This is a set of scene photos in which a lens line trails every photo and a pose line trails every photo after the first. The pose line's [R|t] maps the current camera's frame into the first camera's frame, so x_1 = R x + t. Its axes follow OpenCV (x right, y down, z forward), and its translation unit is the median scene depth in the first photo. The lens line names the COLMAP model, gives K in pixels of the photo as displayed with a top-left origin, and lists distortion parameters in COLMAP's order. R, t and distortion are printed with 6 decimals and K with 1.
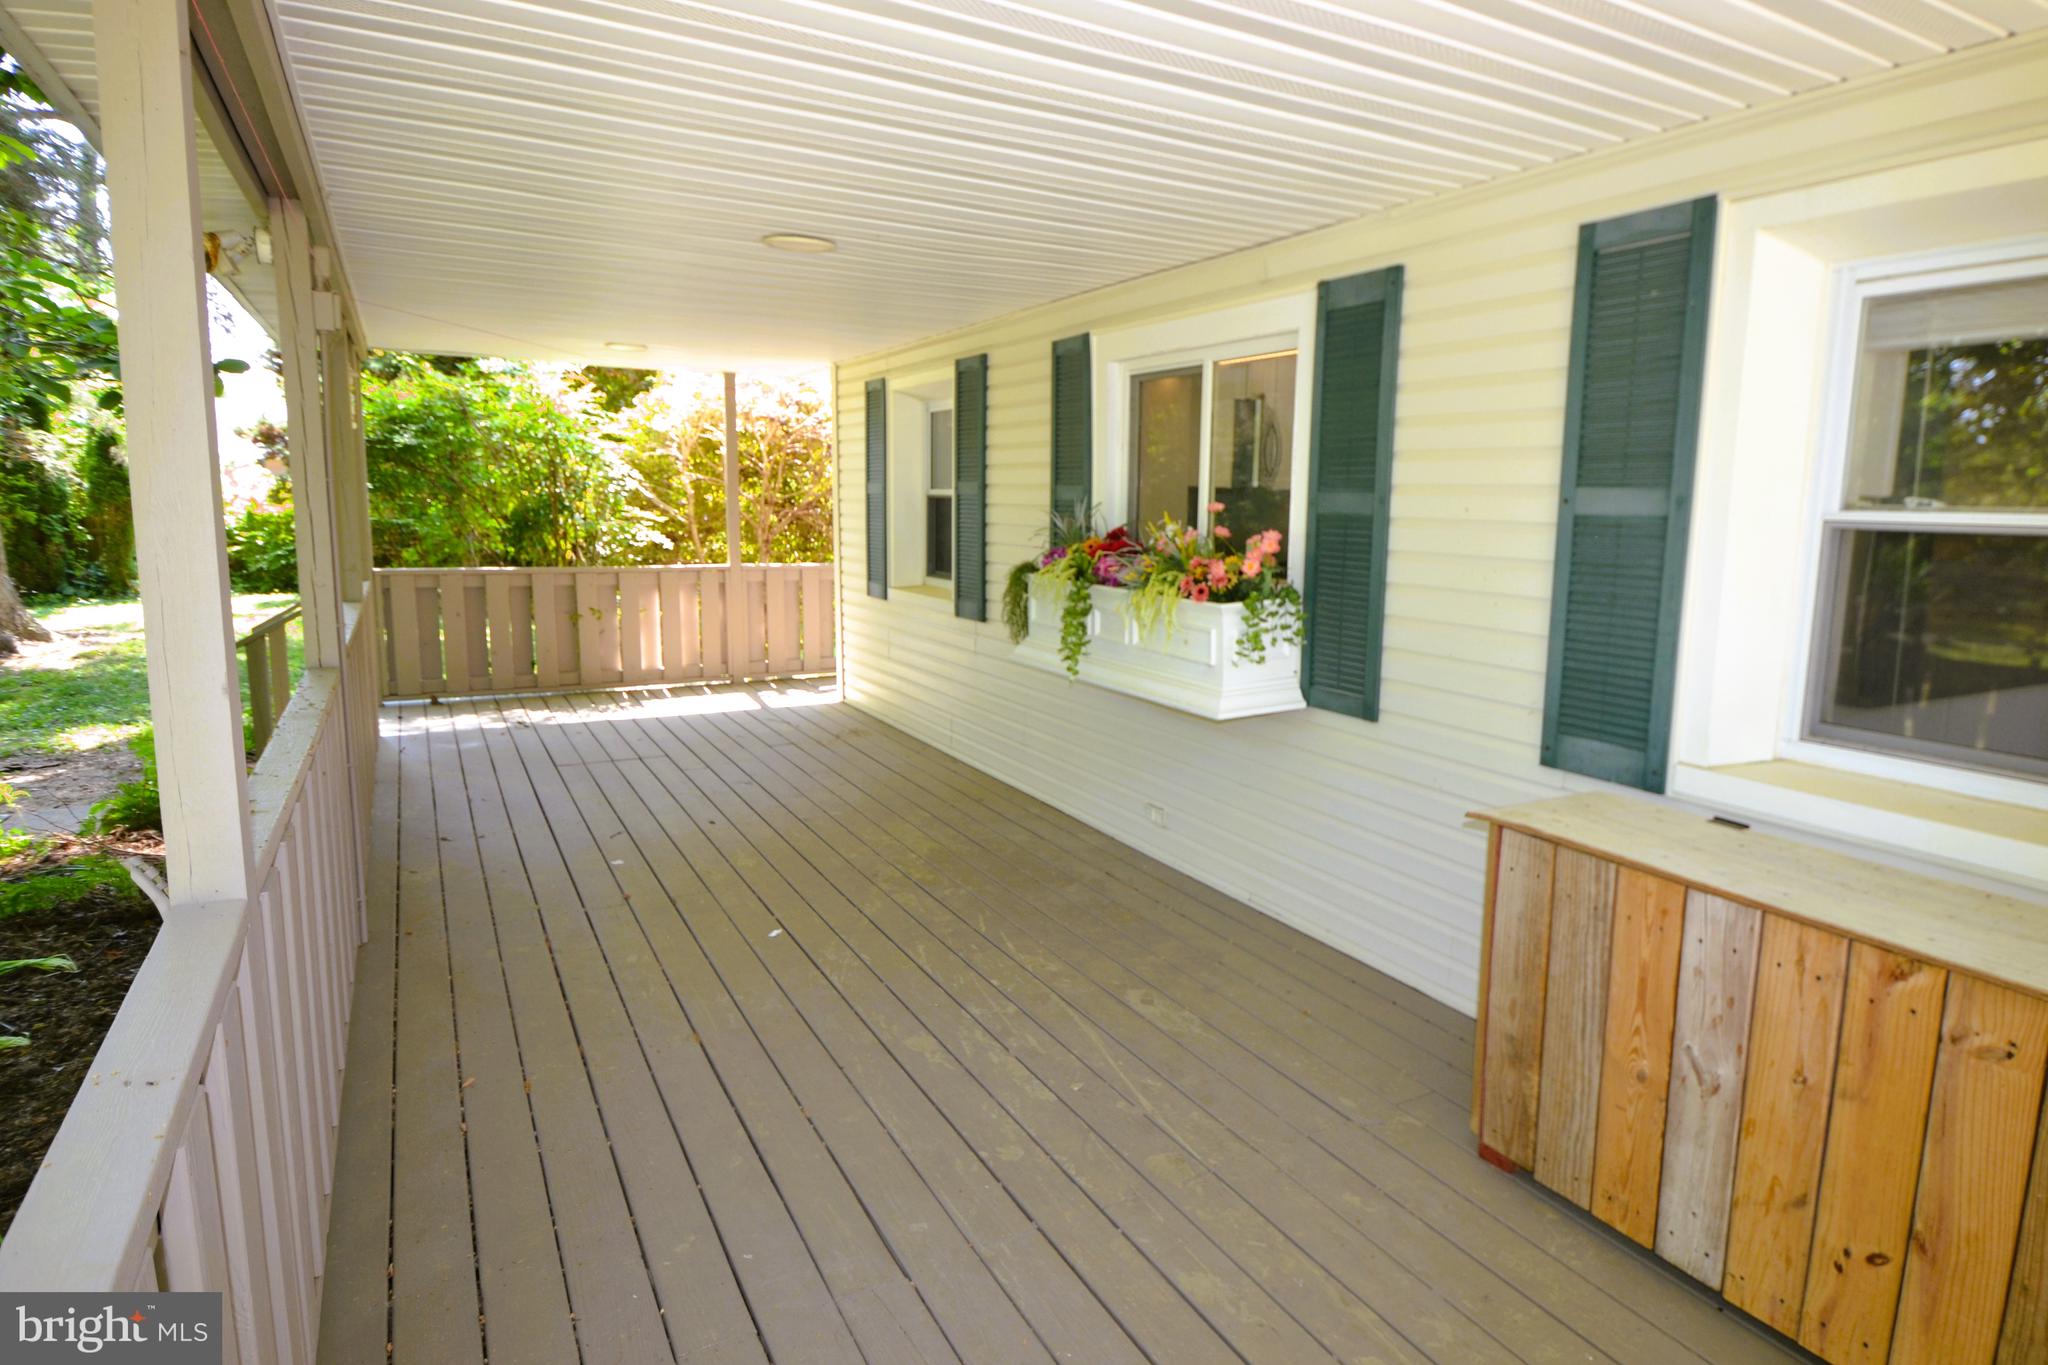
lens RADIAL K [[1114.5, 0, 1027.3], [0, 1114.5, 682.3], [0, 0, 1]] dist [-0.000767, 0.003641]
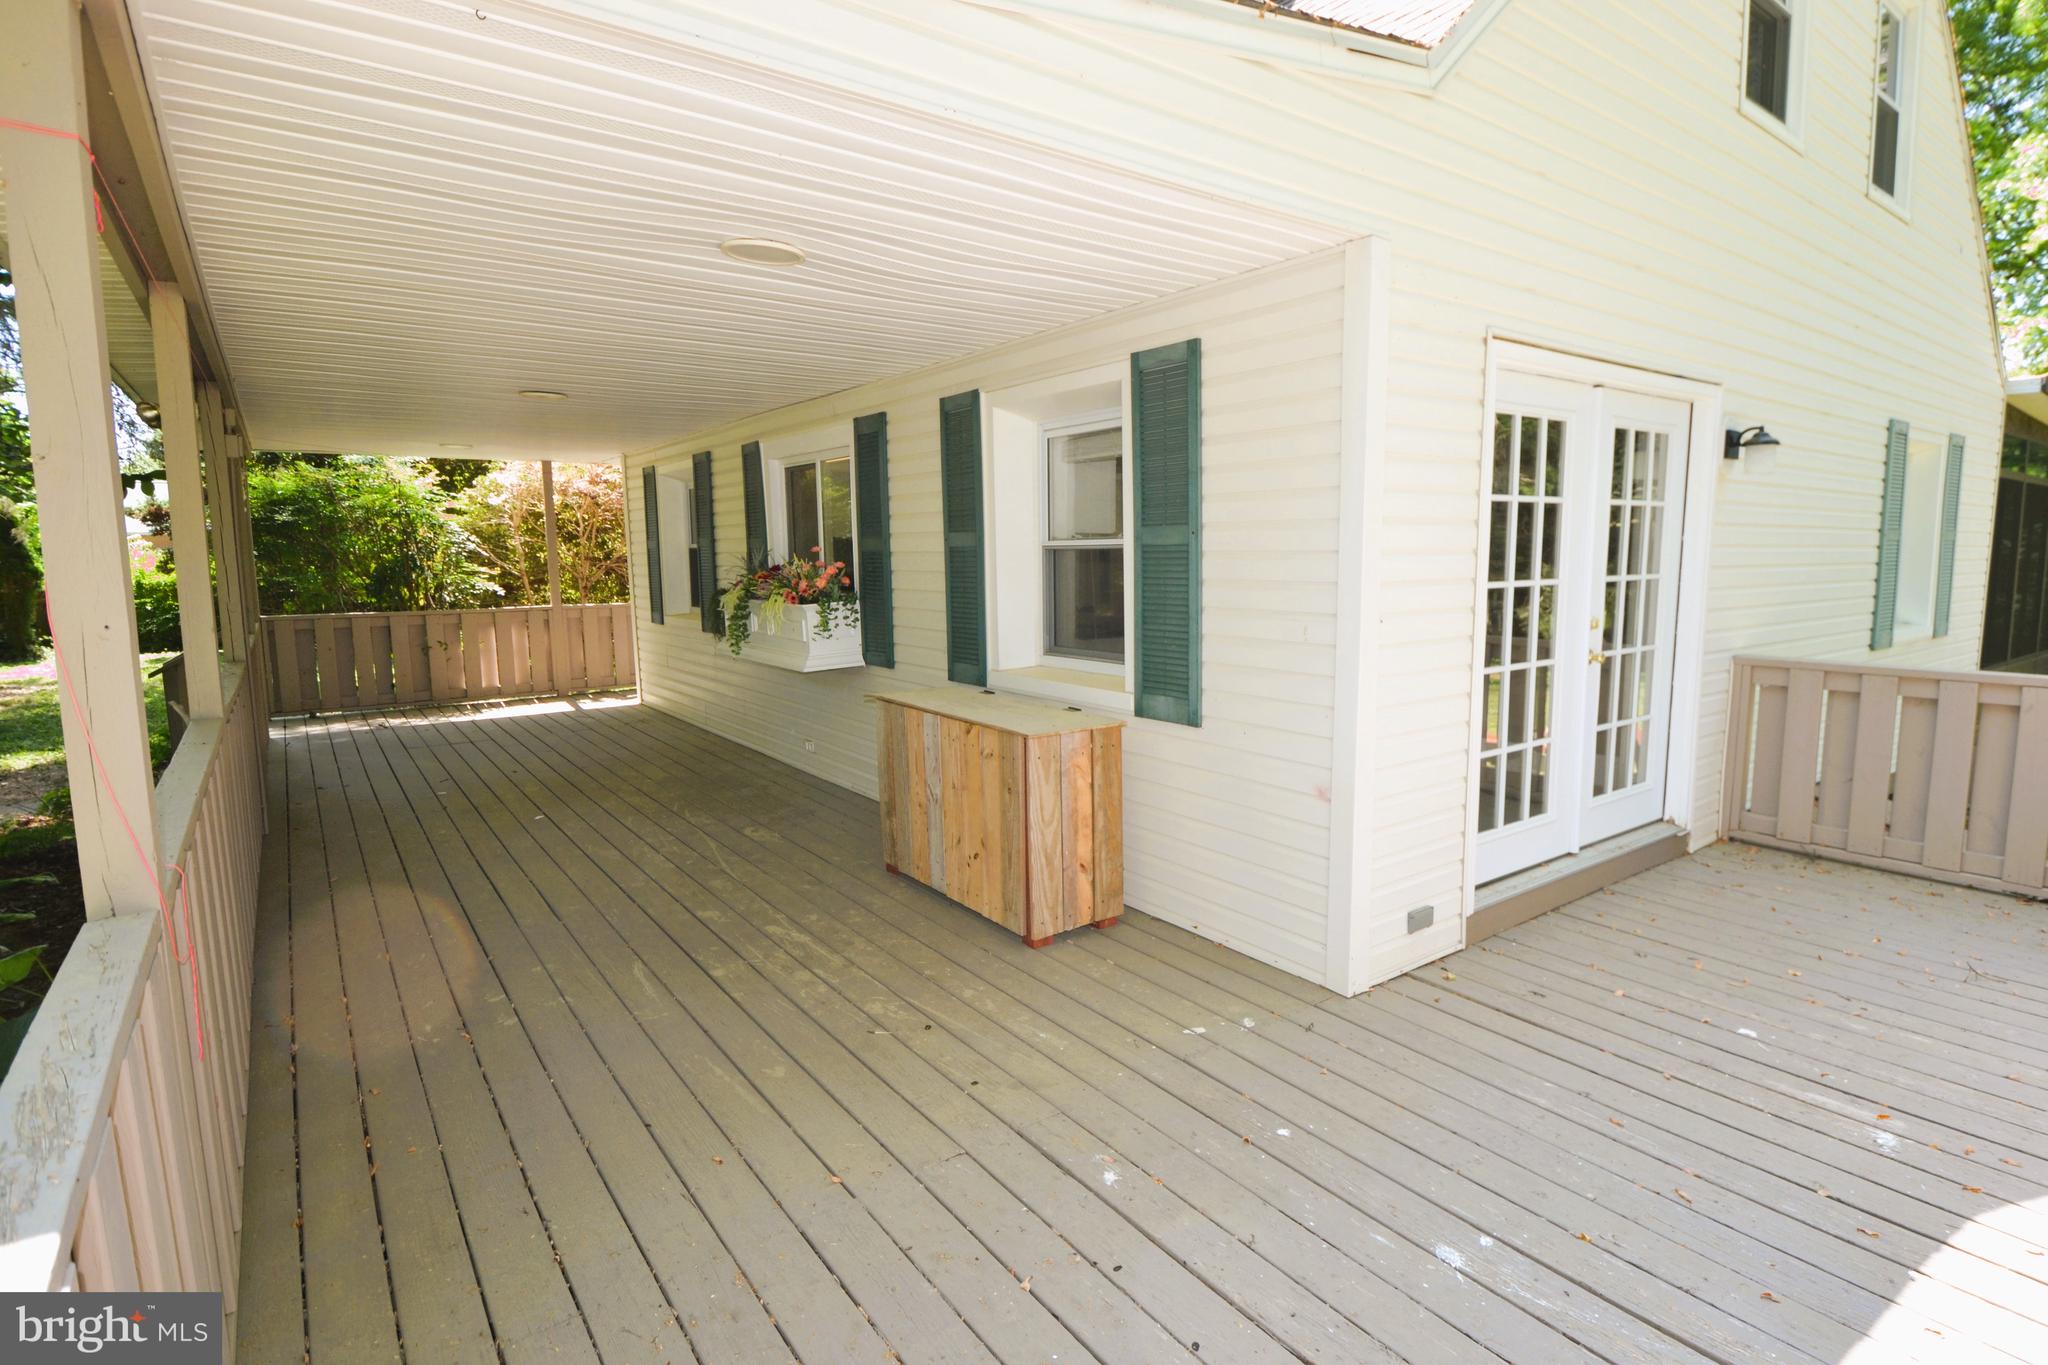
lens RADIAL K [[1026.5, 0, 1038.3], [0, 1026.5, 668.3], [0, 0, 1]] dist [0.001659, -0.008159]
pose [[0.990753, -0.047834, 0.126964, 0.170032], [0.053387, 0.997744, -0.040698, 0.057794], [-0.124731, 0.047100, 0.991072, -0.316421]]
